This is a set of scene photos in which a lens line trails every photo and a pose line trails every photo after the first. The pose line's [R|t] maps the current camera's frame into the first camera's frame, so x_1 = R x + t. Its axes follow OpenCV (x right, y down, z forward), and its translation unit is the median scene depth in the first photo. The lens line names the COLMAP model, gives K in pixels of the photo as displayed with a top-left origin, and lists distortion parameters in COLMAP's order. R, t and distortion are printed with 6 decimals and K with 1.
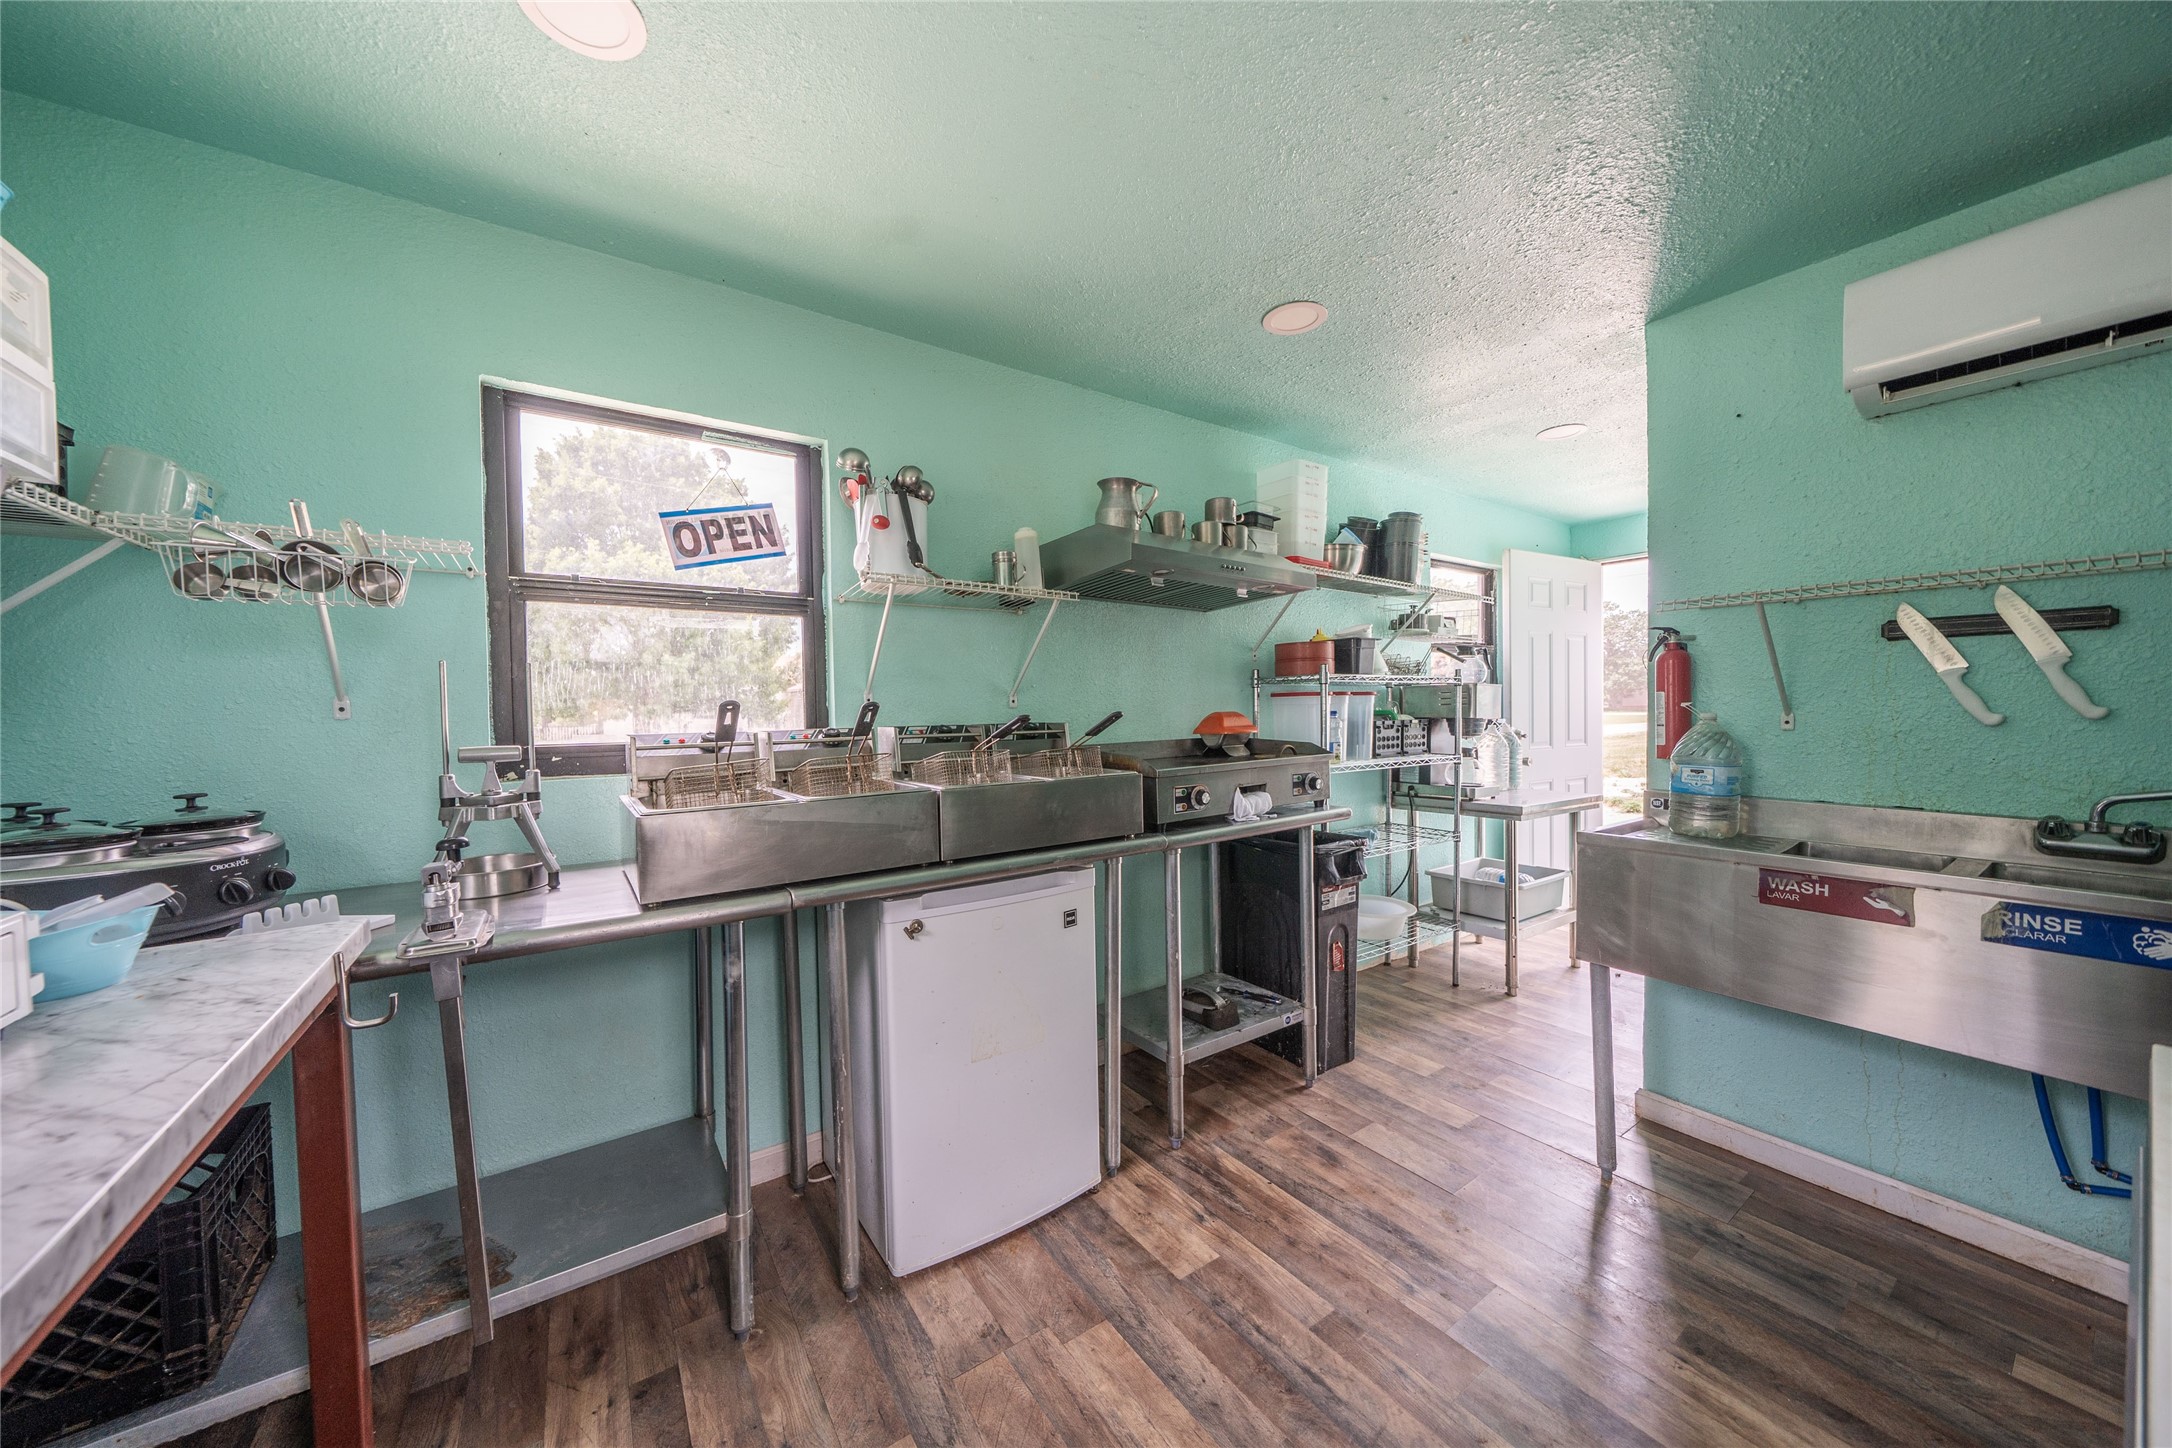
lens RADIAL K [[730.2, 0, 1099.7], [0, 730.2, 729.3], [0, 0, 1]] dist [-0.006271, 0.000060]
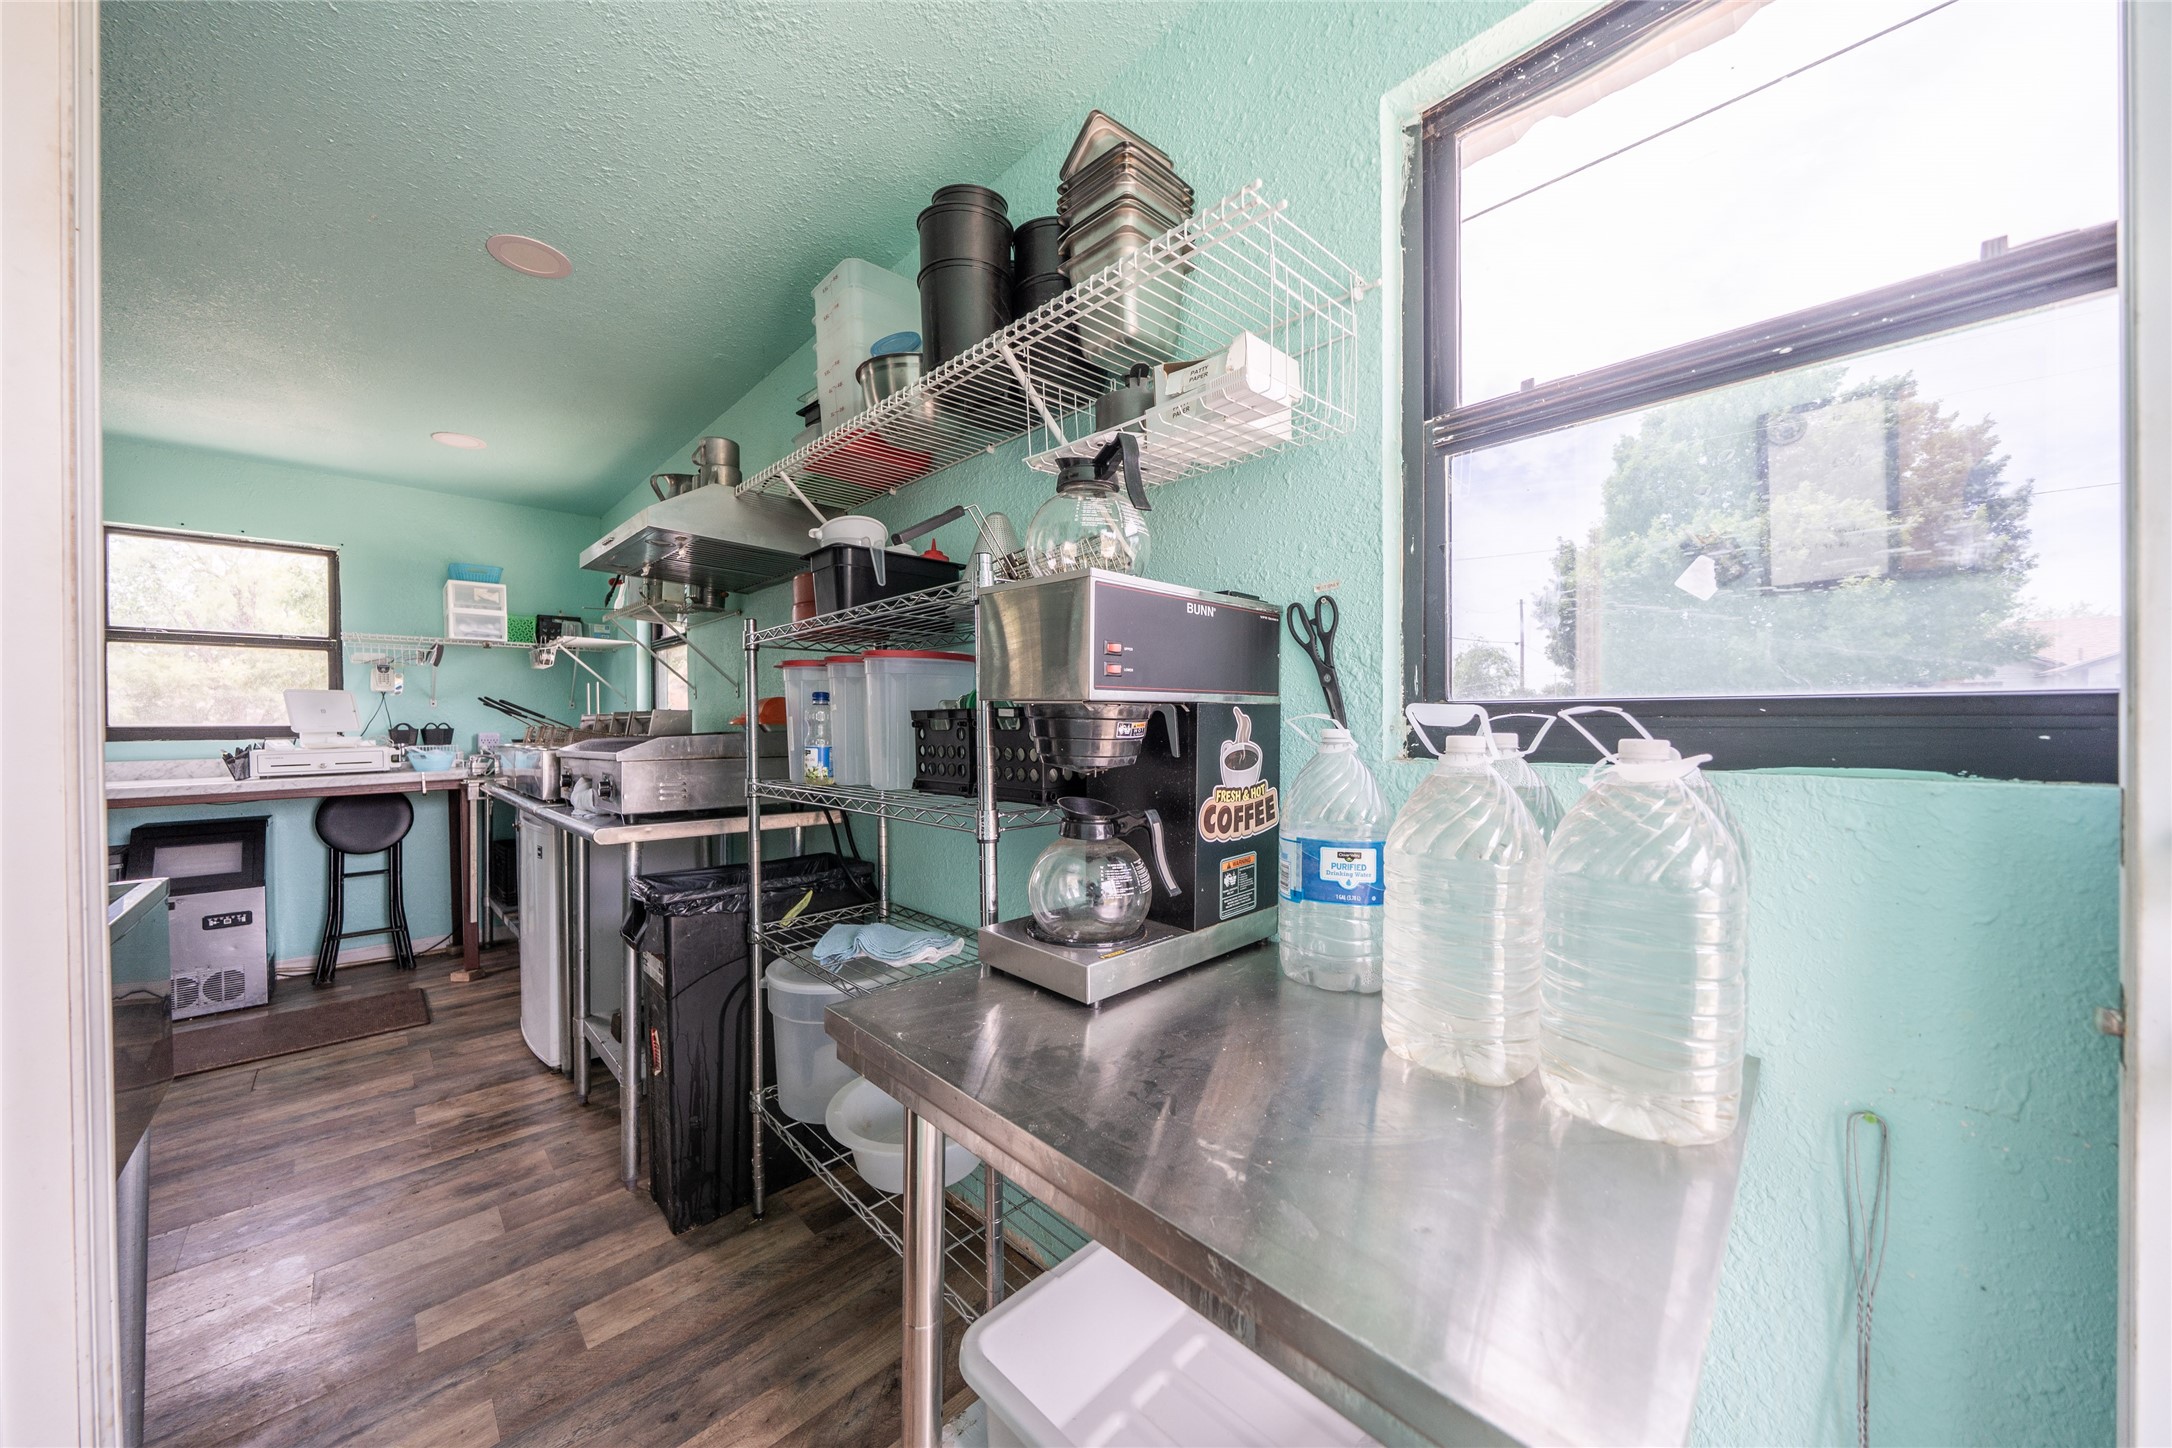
lens RADIAL K [[769.3, 0, 1094.0], [0, 769.3, 720.8], [0, 0, 1]] dist [-0.003124, -0.000194]
pose [[0.150825, 0.015784, -0.988434, 1.675043], [-0.018183, 0.999748, 0.013190, -0.025798], [0.988393, 0.015983, 0.151074, 1.971960]]
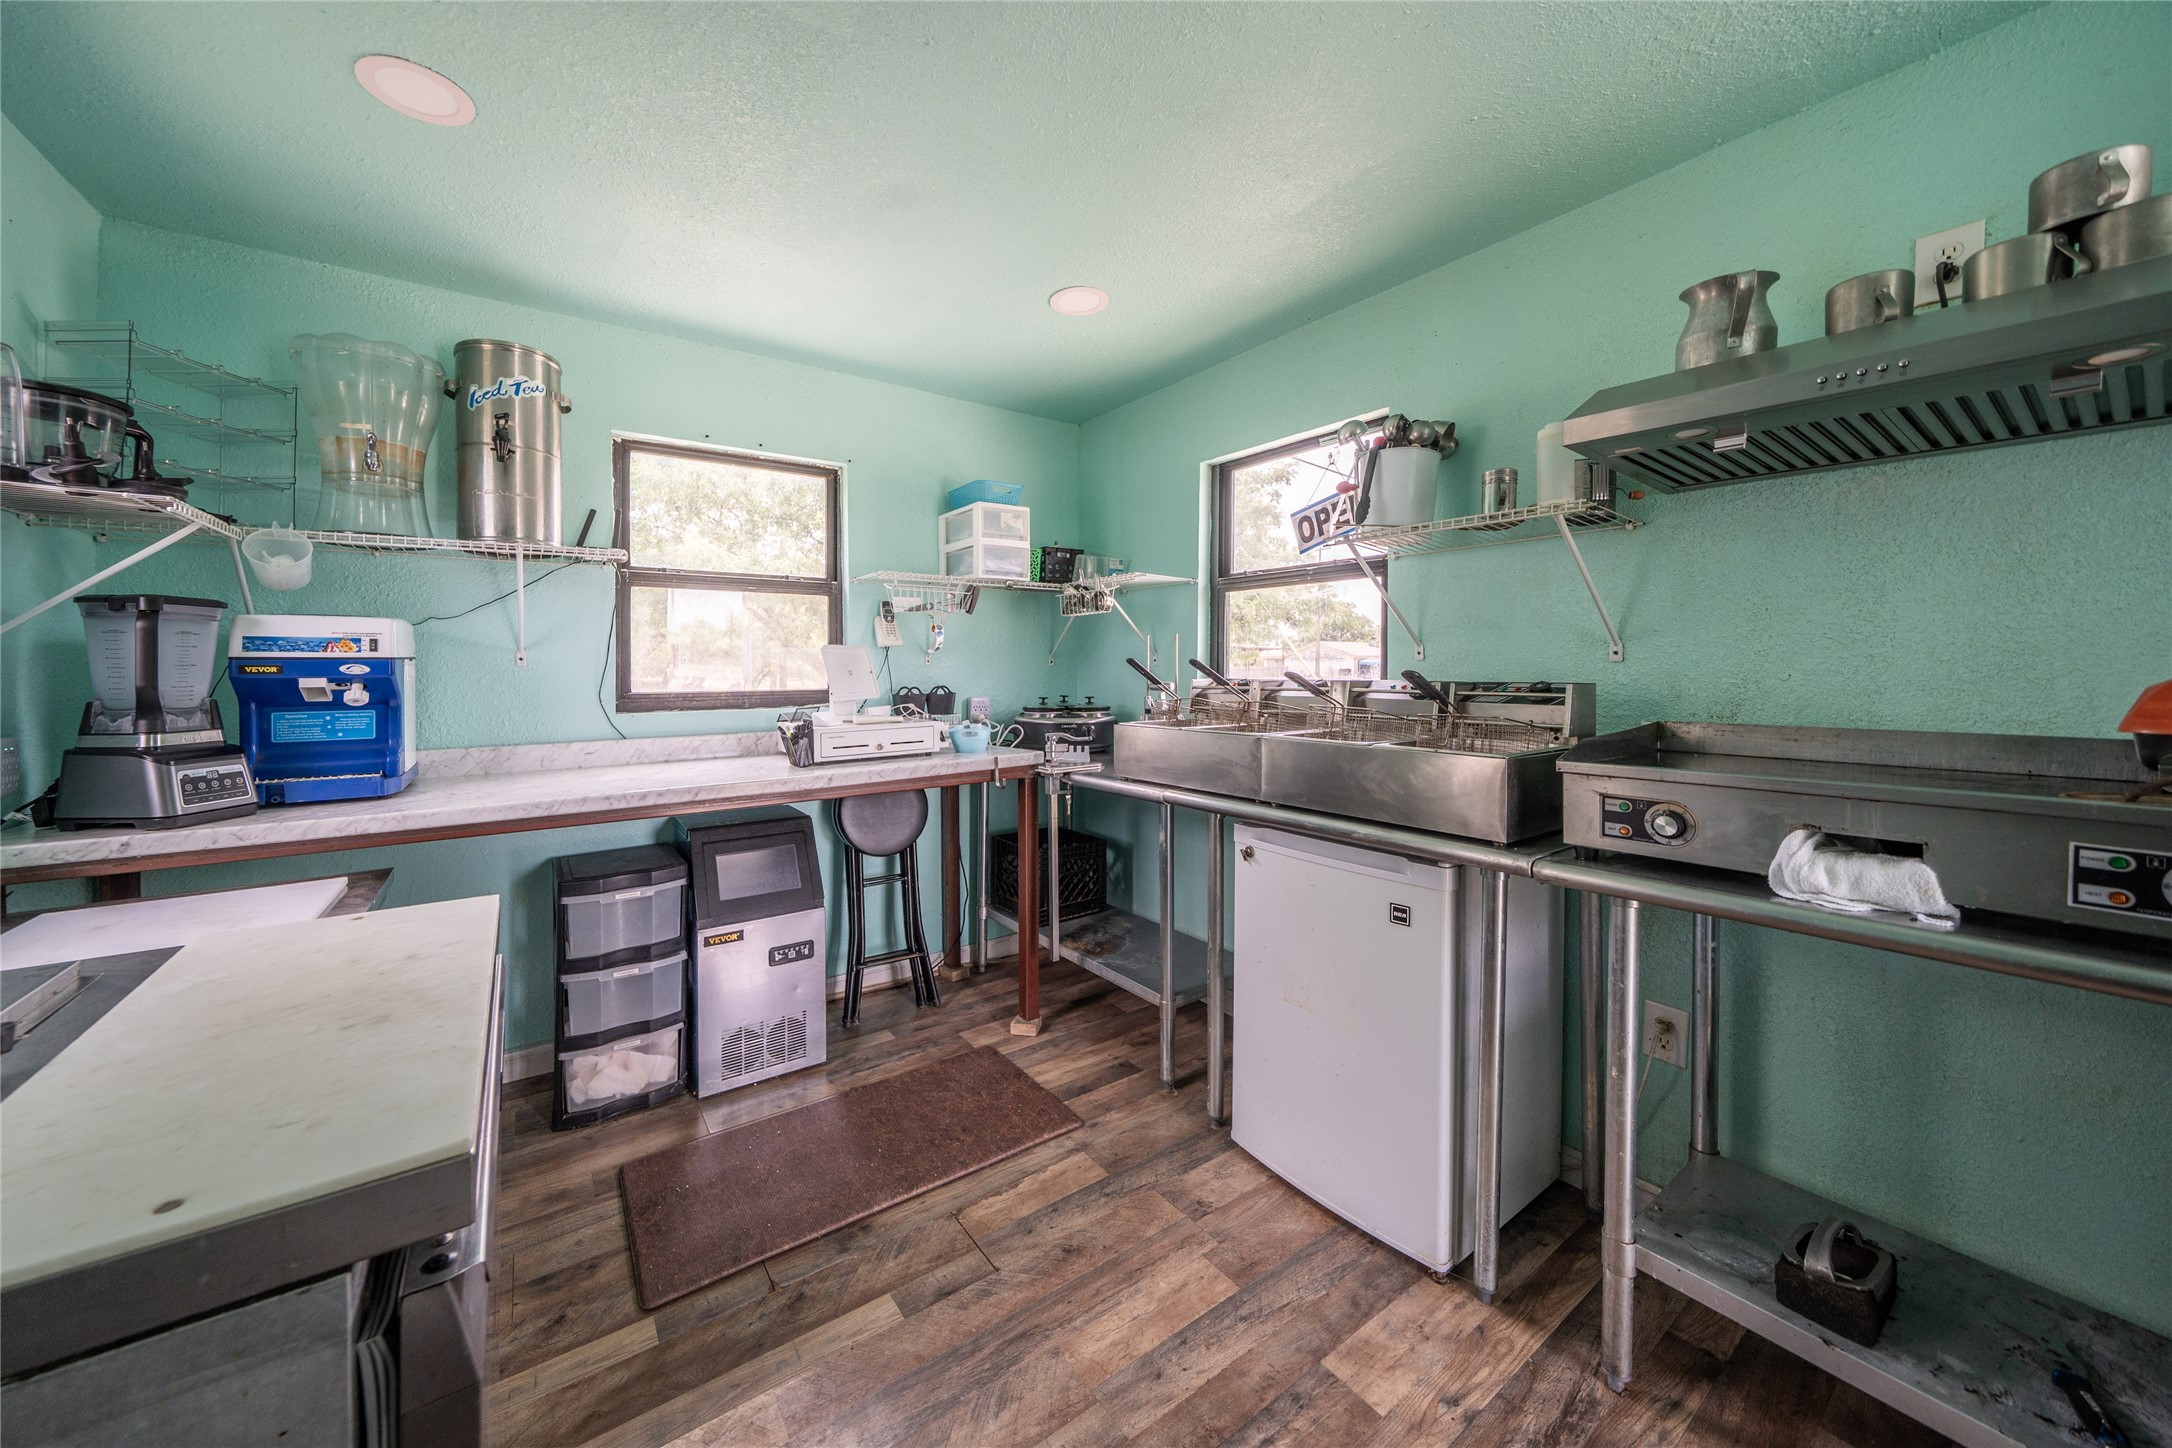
lens RADIAL K [[769.3, 0, 1060.2], [0, 769.3, 672.8], [0, 0, 1]] dist [-0.003124, -0.000194]
pose [[0.004039, 0.022426, -0.999740, 0.920000], [-0.024353, 0.999454, 0.022321, -0.031734], [0.999695, 0.024257, 0.004583, 0.657653]]
